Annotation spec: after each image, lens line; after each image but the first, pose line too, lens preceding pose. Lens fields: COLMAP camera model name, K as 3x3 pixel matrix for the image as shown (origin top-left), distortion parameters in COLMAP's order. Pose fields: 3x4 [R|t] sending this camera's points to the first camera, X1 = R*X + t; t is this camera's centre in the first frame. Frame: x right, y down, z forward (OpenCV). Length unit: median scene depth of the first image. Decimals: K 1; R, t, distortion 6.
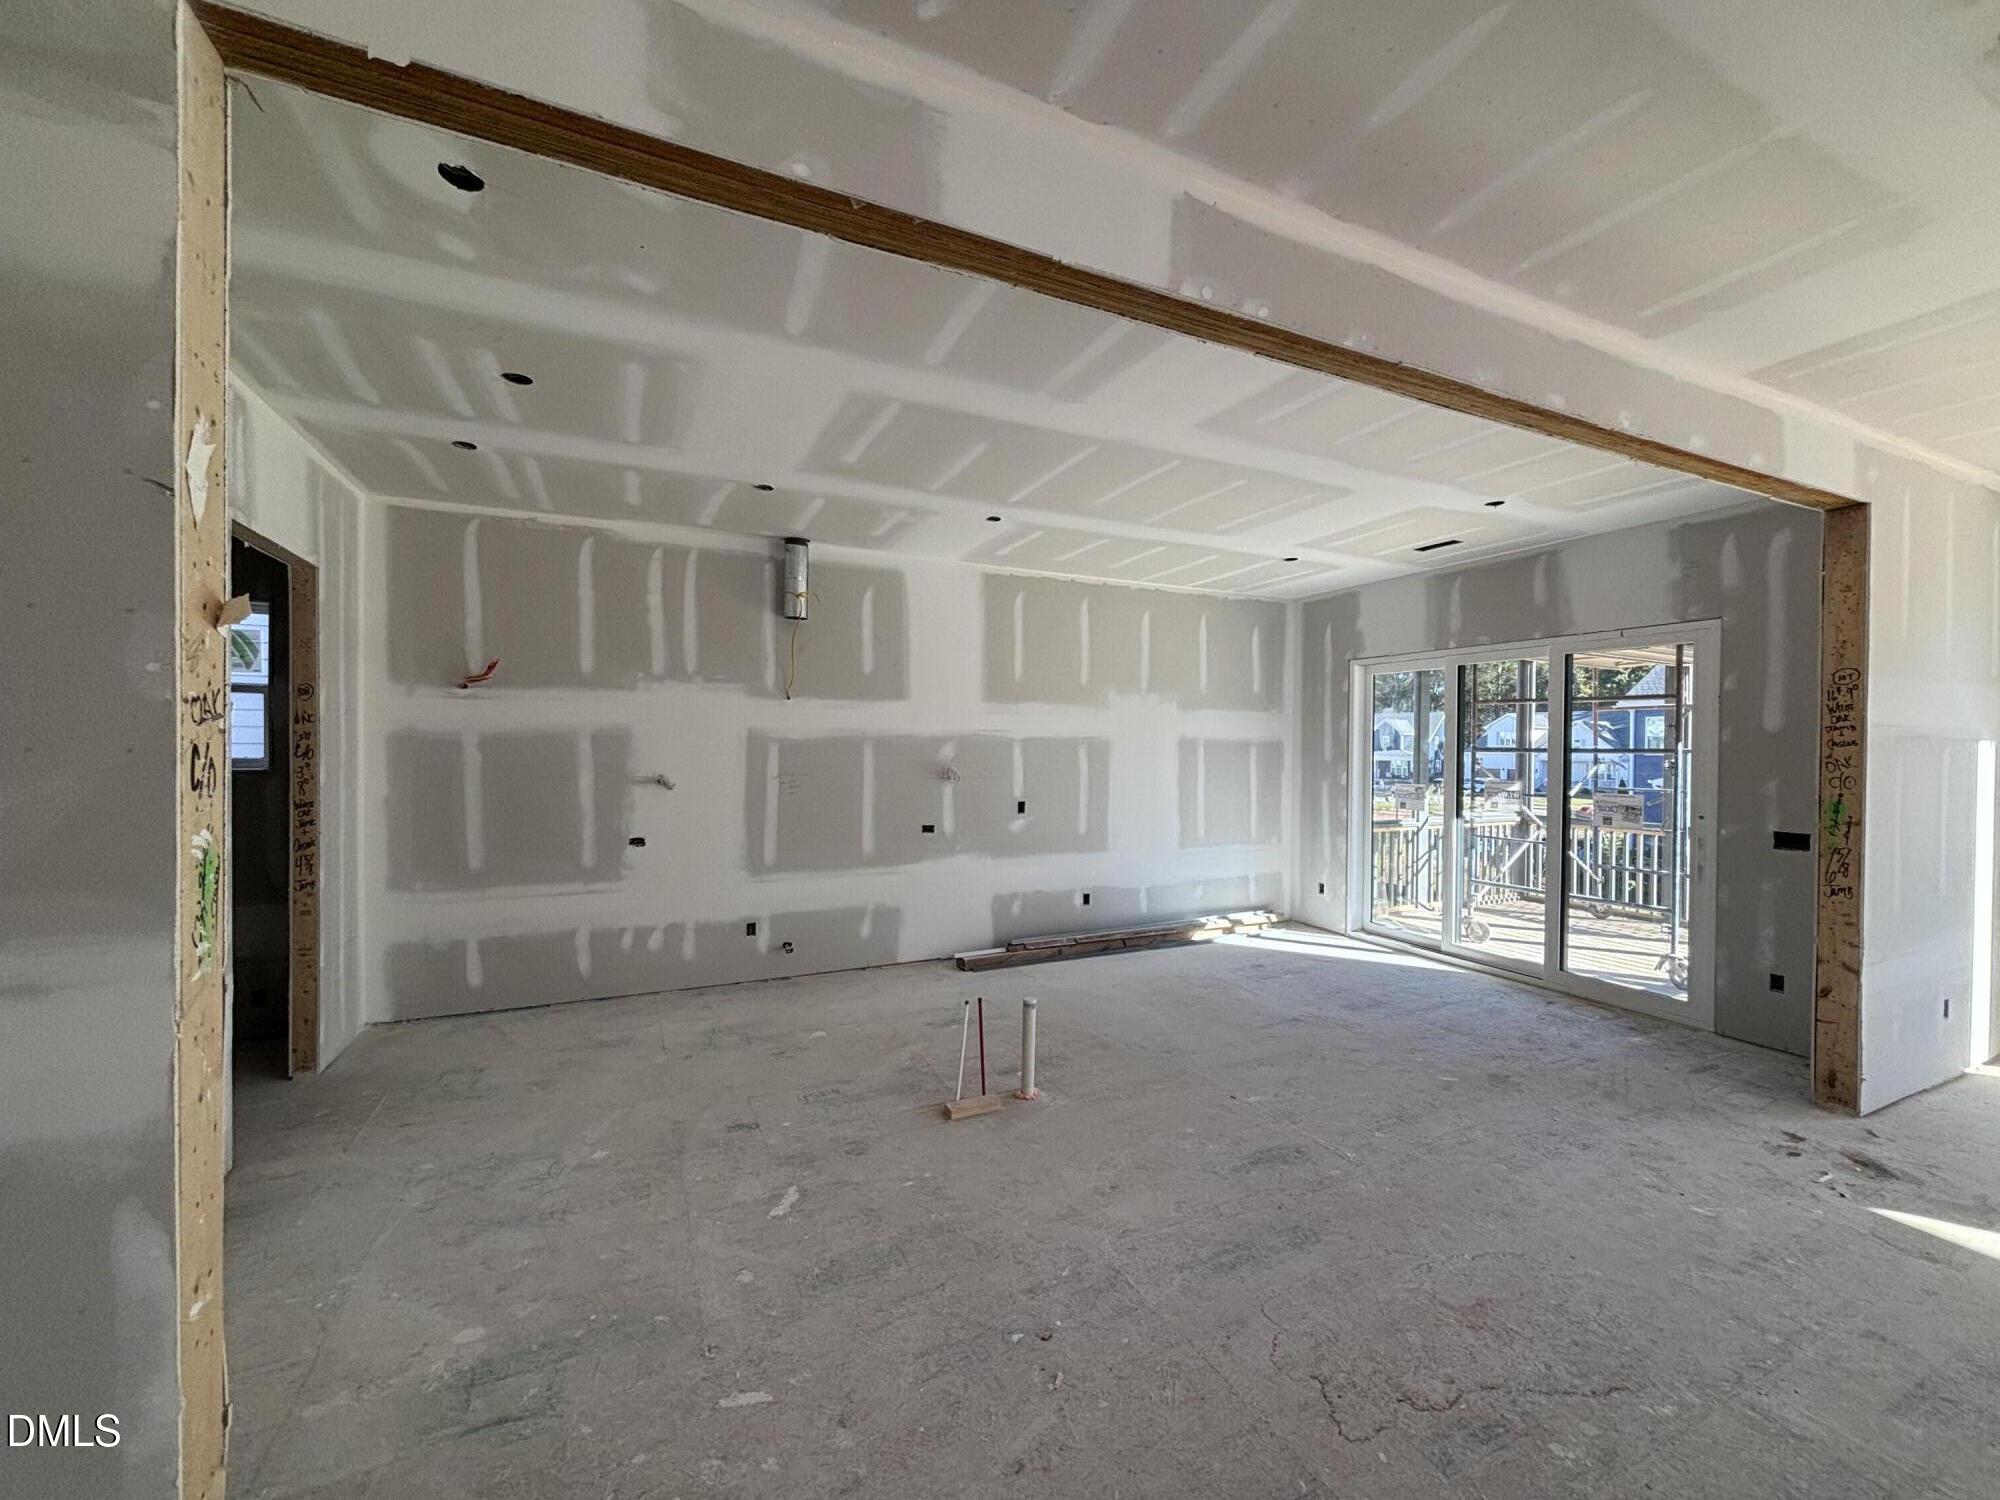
lens RADIAL K [[802.8, 0, 1009.3], [0, 802.8, 748.4], [0, 0, 1]] dist [0.005839, -0.001233]
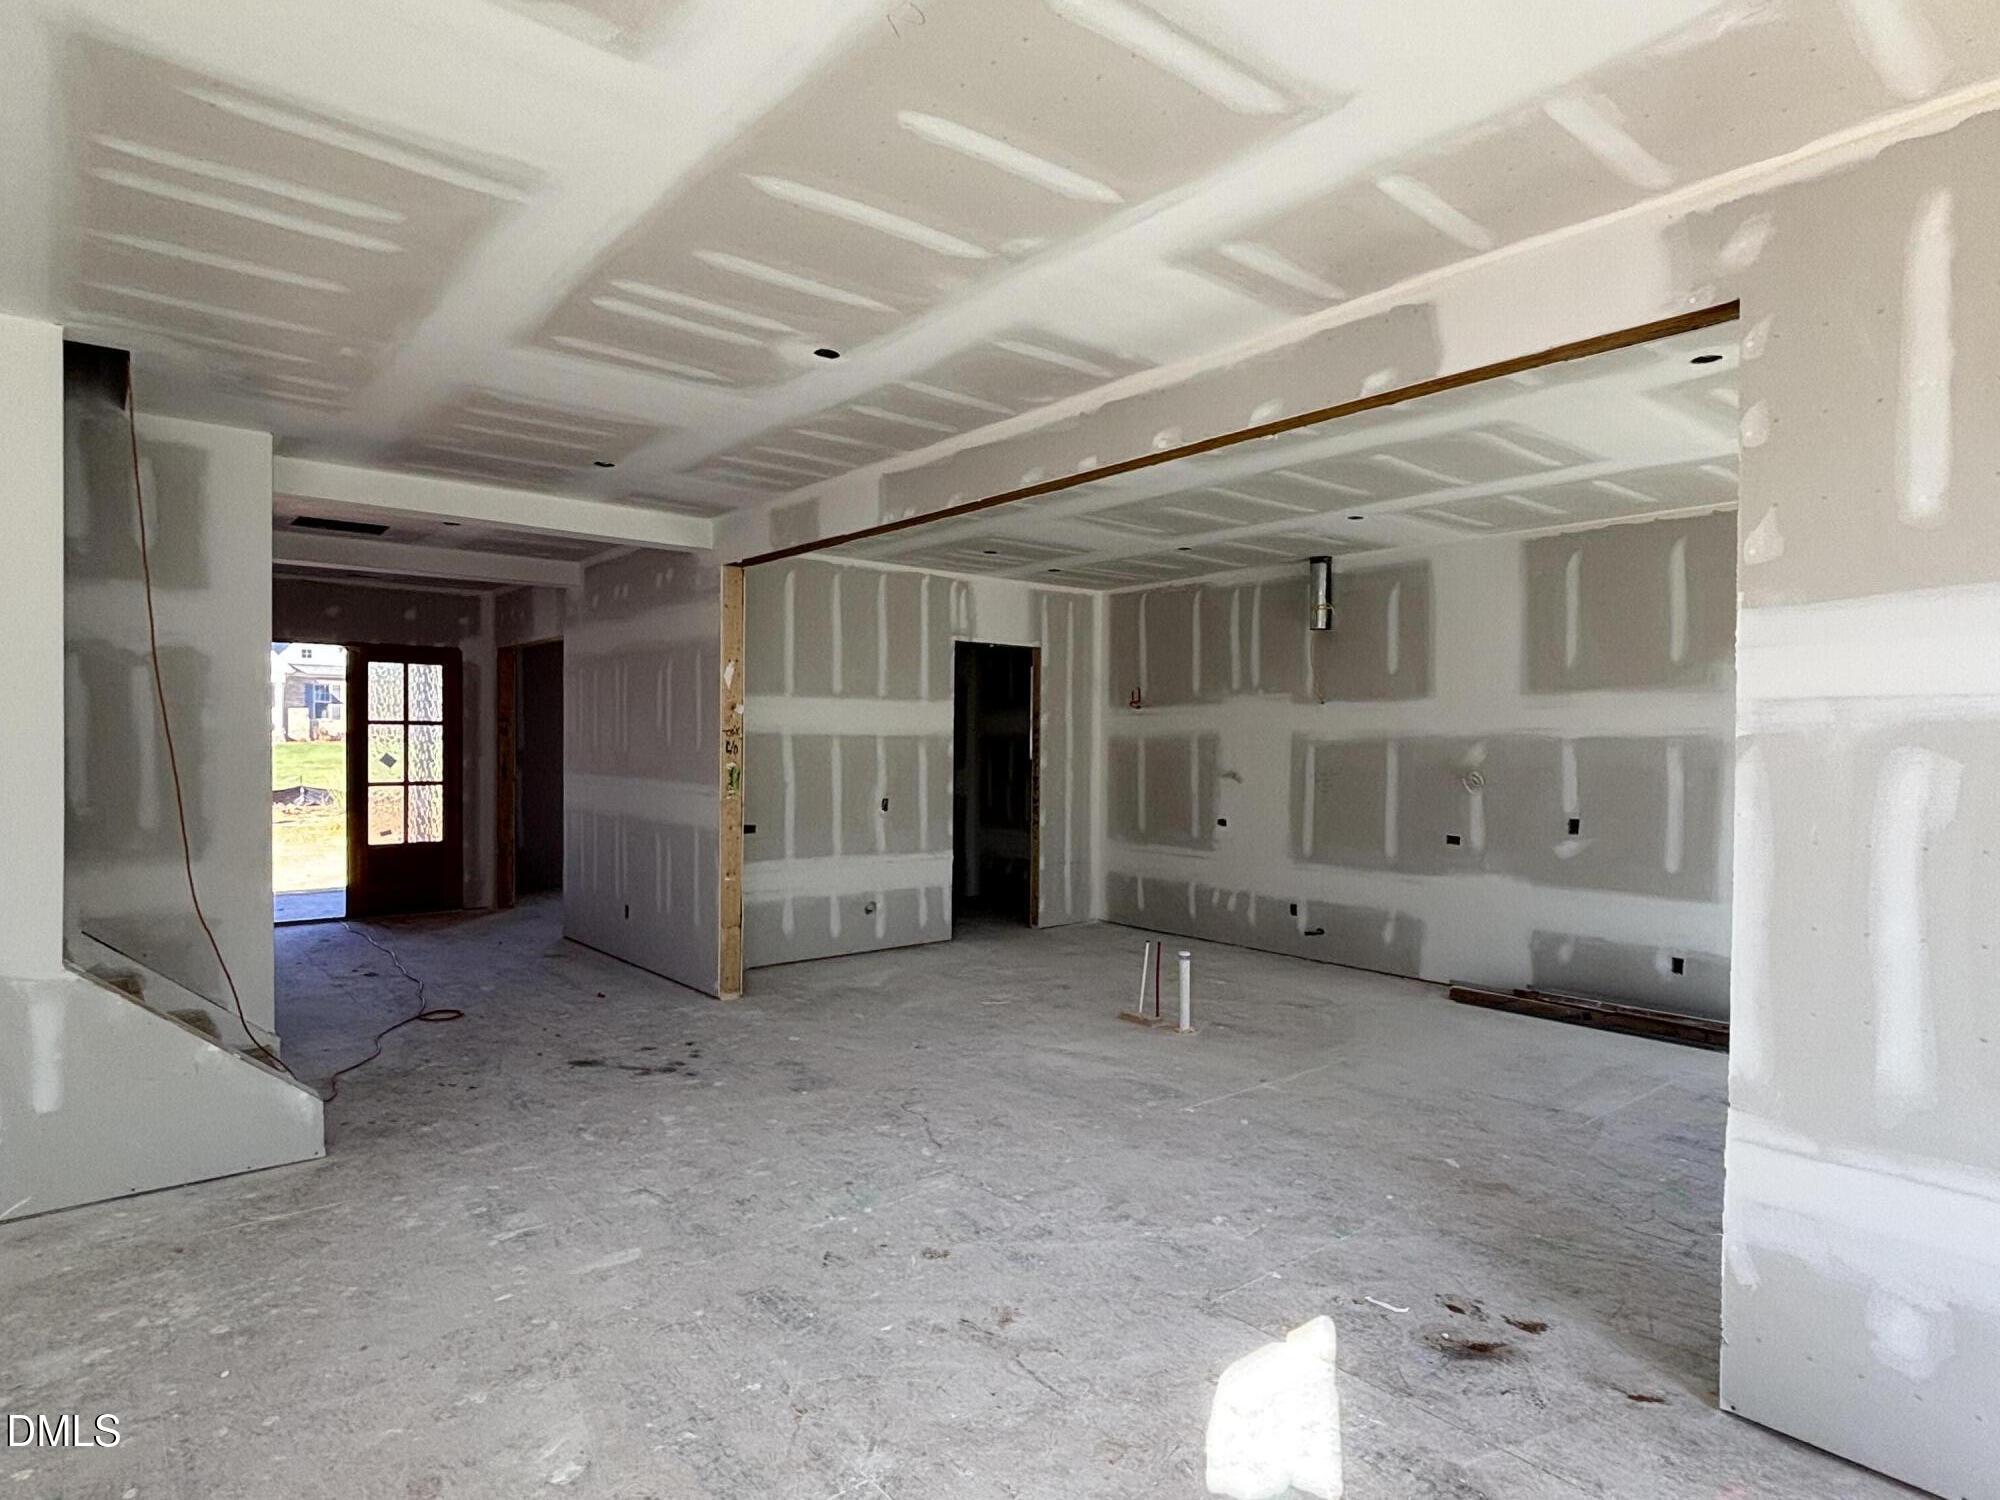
lens RADIAL K [[1114.3, 0, 1003.6], [0, 1114.3, 744.0], [0, 0, 1]] dist [-0.004859, -0.001735]
pose [[0.247049, -0.003162, -0.968998, 1.164620], [-0.011429, 0.999916, -0.006177, 0.006994], [0.968936, 0.012601, 0.246992, 0.229284]]
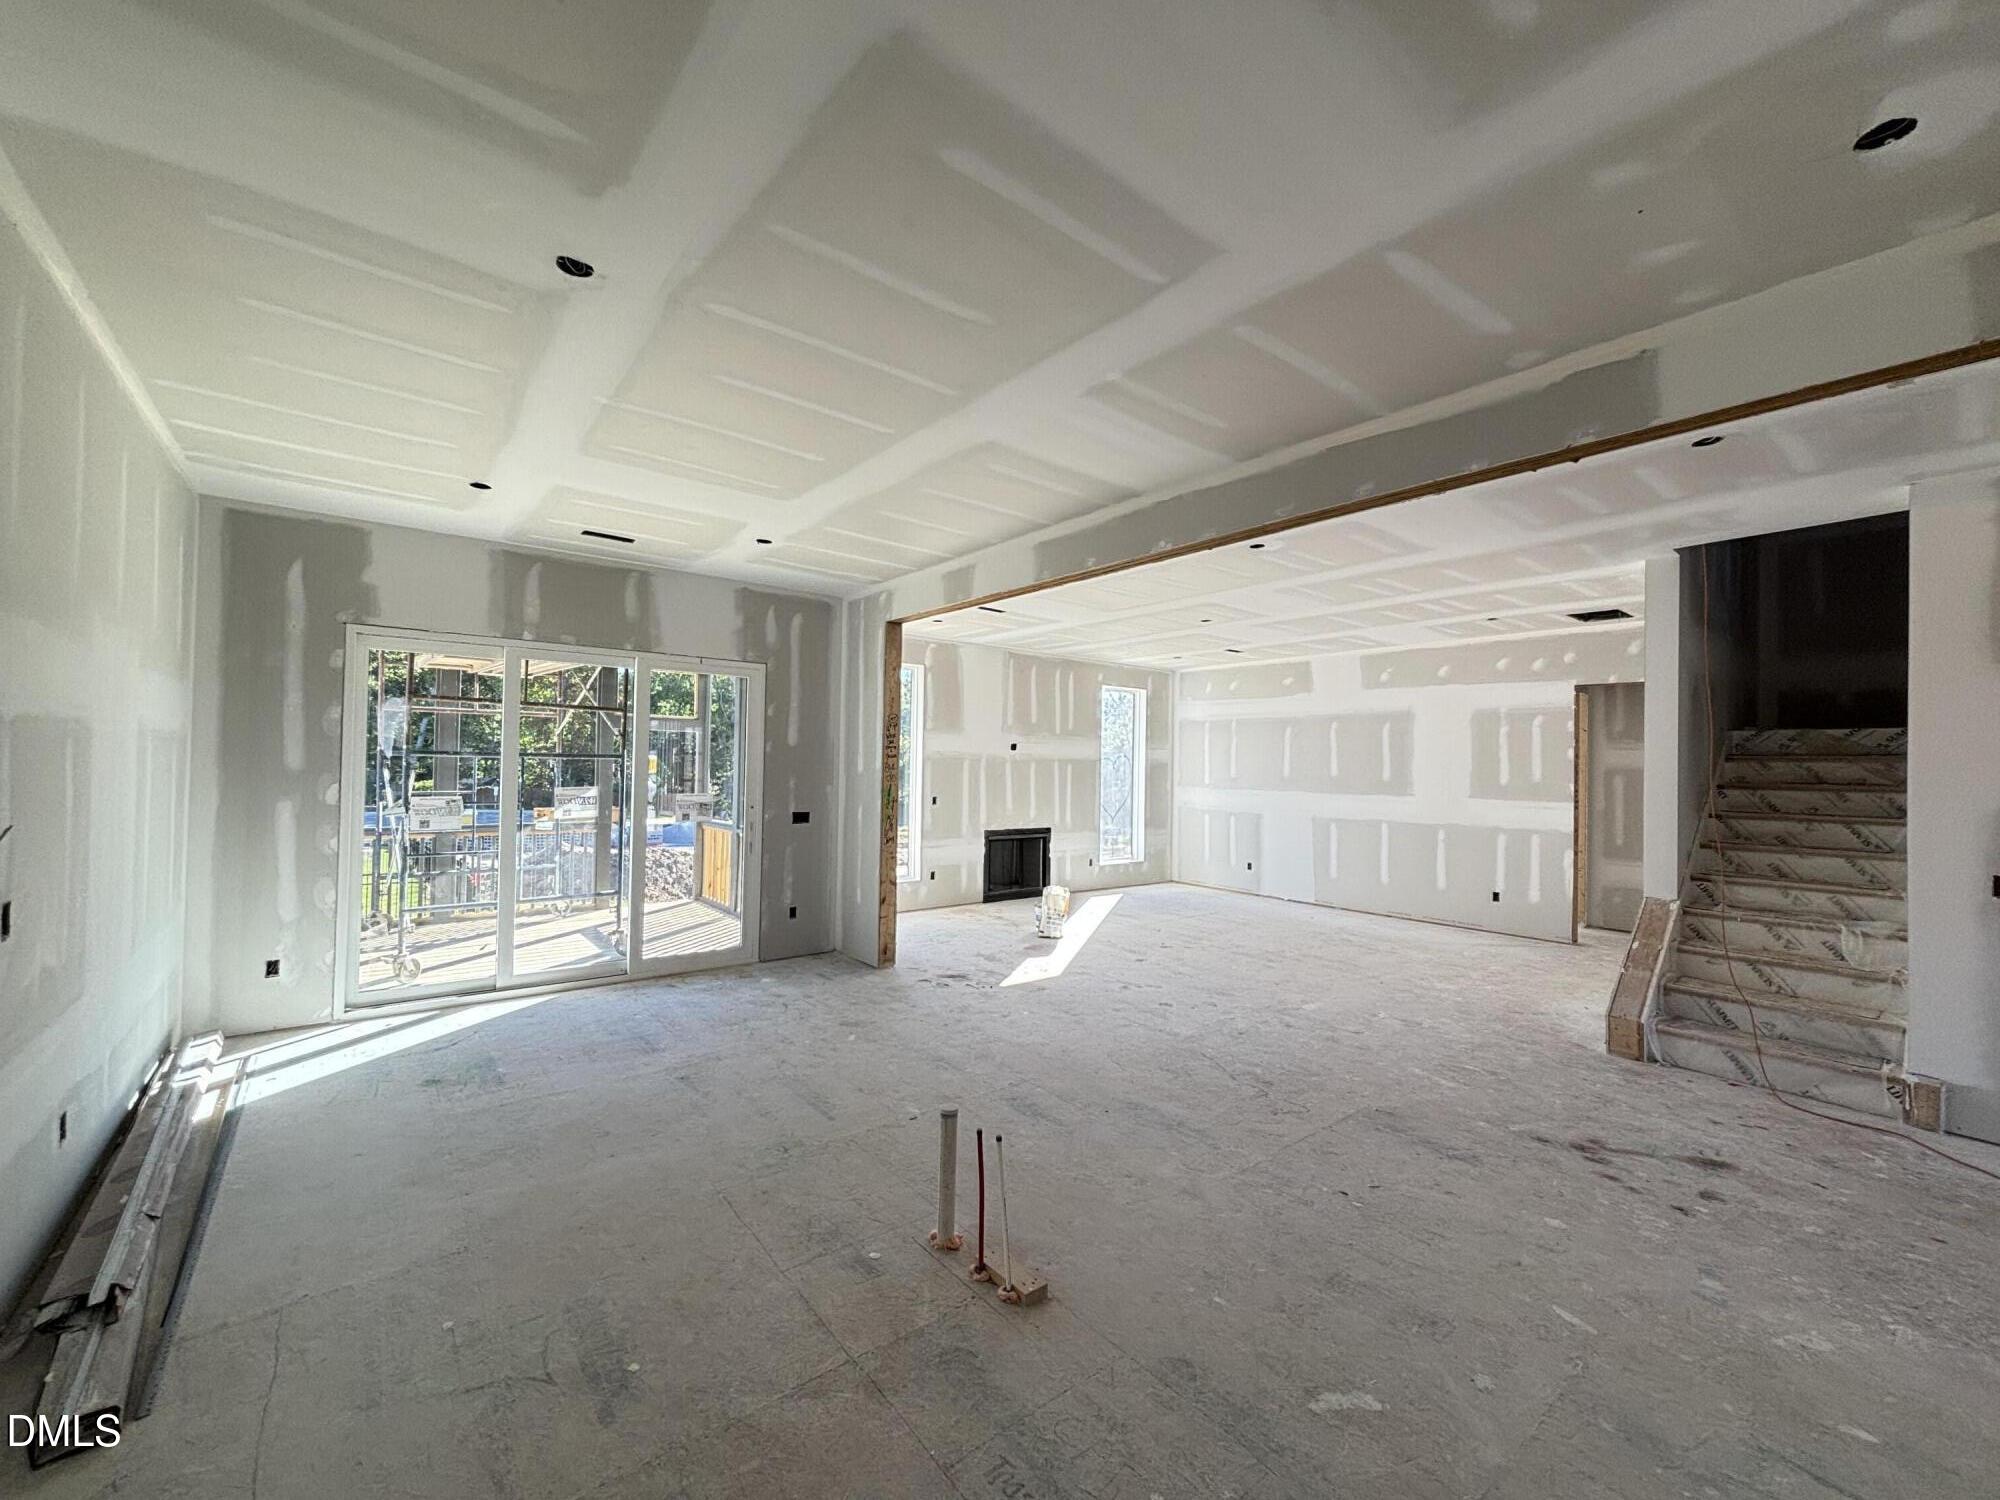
lens RADIAL K [[802.8, 0, 995.0], [0, 802.8, 753.2], [0, 0, 1]] dist [0.005839, -0.001233]
pose [[-0.217722, 0.003662, 0.976004, -0.509265], [-0.016027, 0.999845, -0.007326, -0.002213], [-0.975879, -0.017238, -0.217630, 0.821793]]
